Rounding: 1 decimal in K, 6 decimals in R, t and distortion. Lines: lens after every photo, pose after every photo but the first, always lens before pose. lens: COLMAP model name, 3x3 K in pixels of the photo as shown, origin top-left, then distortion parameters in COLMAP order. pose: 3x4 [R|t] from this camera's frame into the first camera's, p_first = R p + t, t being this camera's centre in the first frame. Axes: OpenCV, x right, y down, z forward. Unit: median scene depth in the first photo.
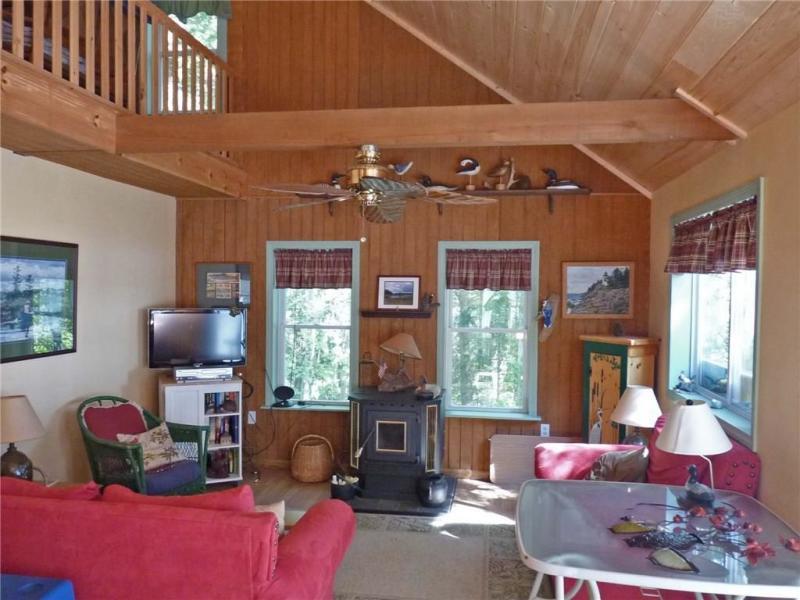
lens RADIAL K [[641.2, 0, 400.9], [0, 641.2, 304.8], [0, 0, 1]] dist [-0.022923, -0.000039]
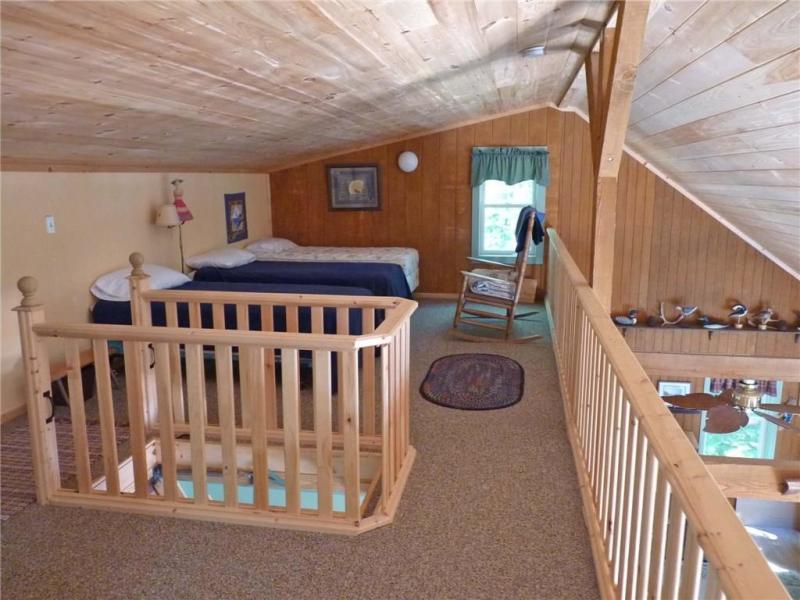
lens RADIAL K [[641.2, 0, 398.6], [0, 641.2, 302.9], [0, 0, 1]] dist [-0.022923, -0.000039]
pose [[0.999427, -0.014550, -0.030560, -0.578943], [0.019887, 0.983030, 0.182361, -0.496551], [0.027388, -0.182865, 0.982757, -0.348447]]
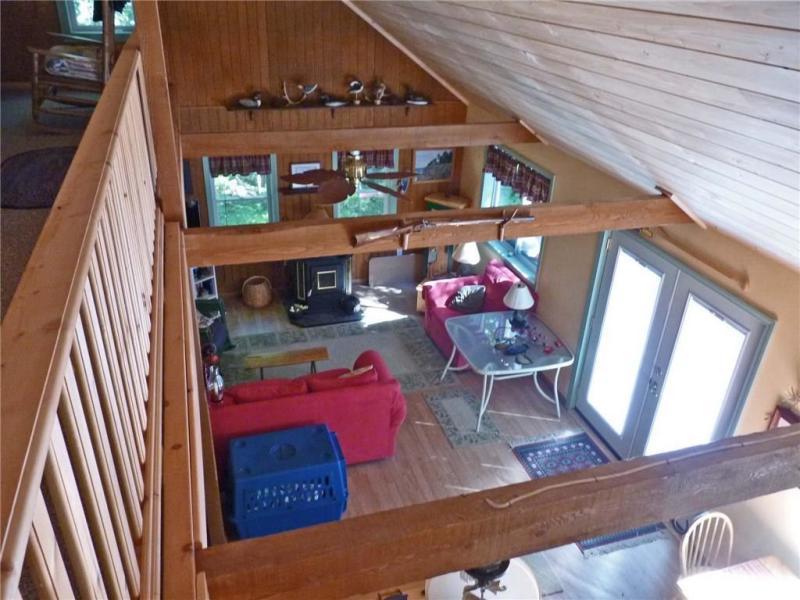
lens RADIAL K [[641.2, 0, 401.3], [0, 641.2, 301.5], [0, 0, 1]] dist [-0.022923, -0.000039]
pose [[0.893718, -0.192103, 0.405419, -0.464871], [-0.022519, 0.883336, 0.468199, -0.460777], [-0.448064, -0.427568, 0.785127, -0.344632]]
